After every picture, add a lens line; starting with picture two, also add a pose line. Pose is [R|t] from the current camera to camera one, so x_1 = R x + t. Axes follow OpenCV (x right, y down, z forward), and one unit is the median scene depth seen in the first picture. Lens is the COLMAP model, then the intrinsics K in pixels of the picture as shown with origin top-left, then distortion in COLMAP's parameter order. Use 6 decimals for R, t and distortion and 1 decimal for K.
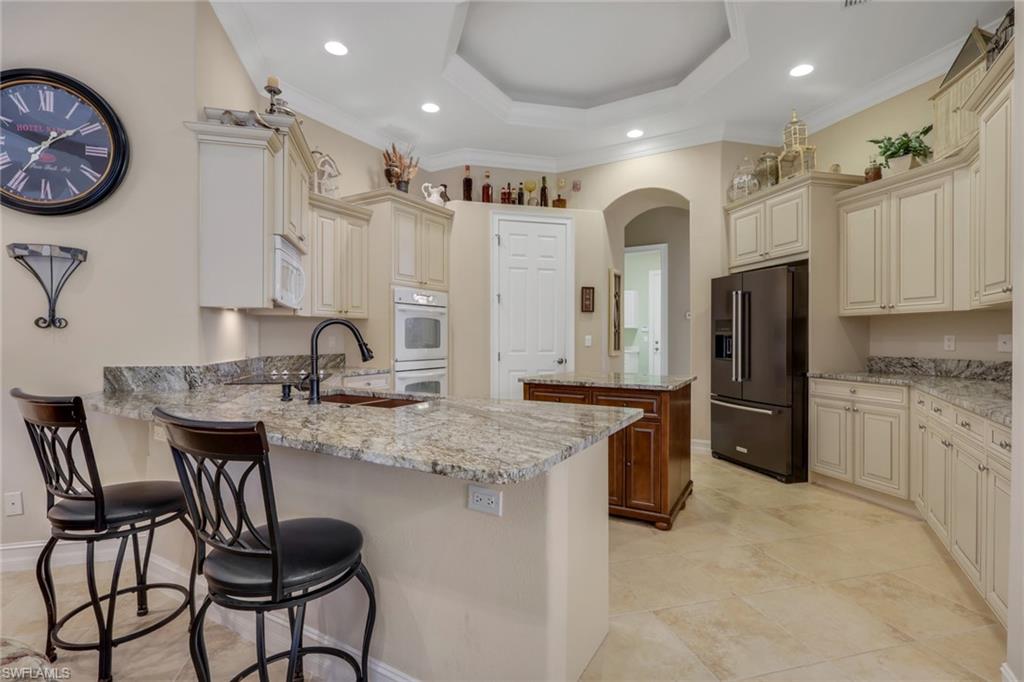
lens RADIAL K [[495.6, 0, 515.5], [0, 495.6, 339.9], [0, 0, 1]] dist [0.003744, -0.000772]
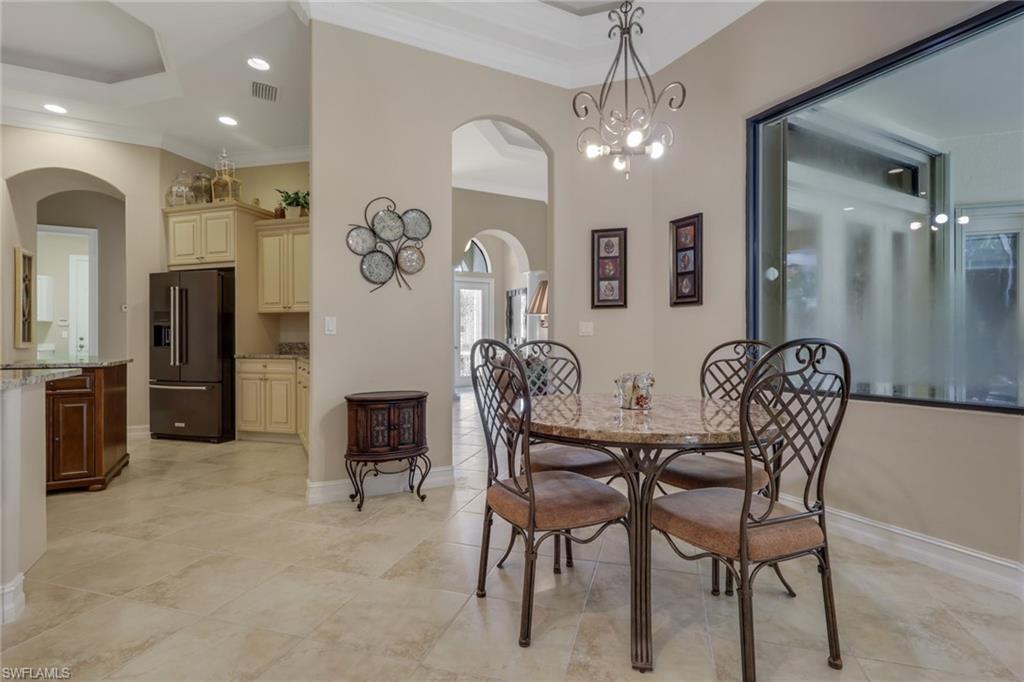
lens RADIAL K [[495.6, 0, 511.5], [0, 495.6, 346.8], [0, 0, 1]] dist [0.003744, -0.000772]
pose [[0.543153, -0.005256, 0.839617, -0.094363], [-0.002091, 0.999969, 0.007613, 0.029485], [-0.839631, -0.005891, 0.543125, -0.275828]]
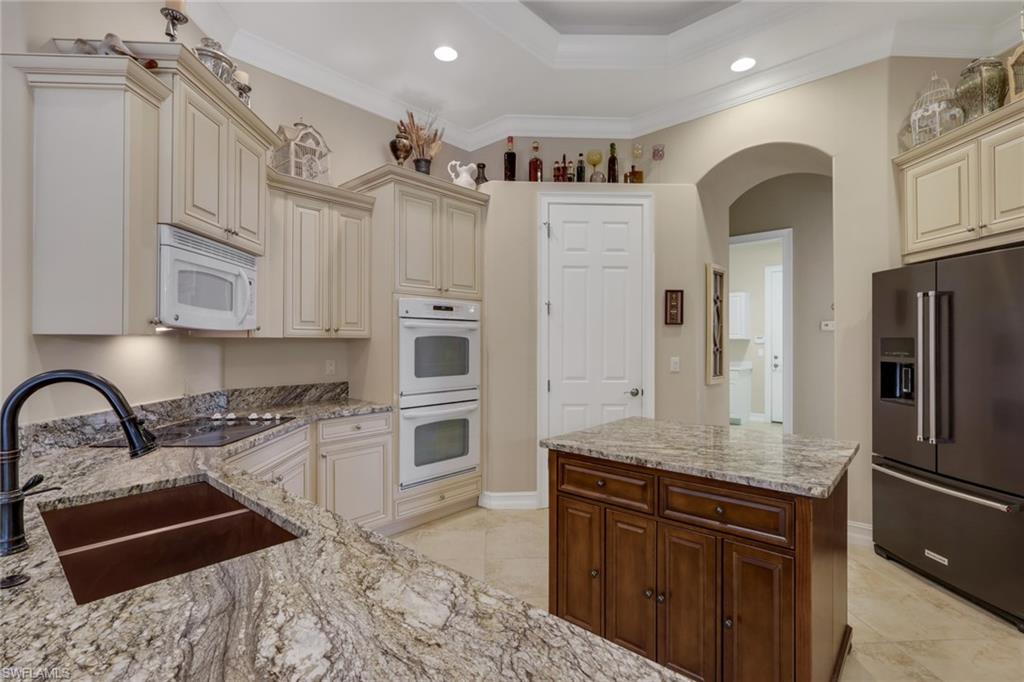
lens RADIAL K [[495.6, 0, 512.5], [0, 495.6, 342.7], [0, 0, 1]] dist [0.003744, -0.000772]
pose [[0.978688, -0.001557, -0.205346, 0.079727], [0.000706, 0.999991, -0.004221, -0.033659], [0.205351, 0.003986, 0.978680, 0.305875]]
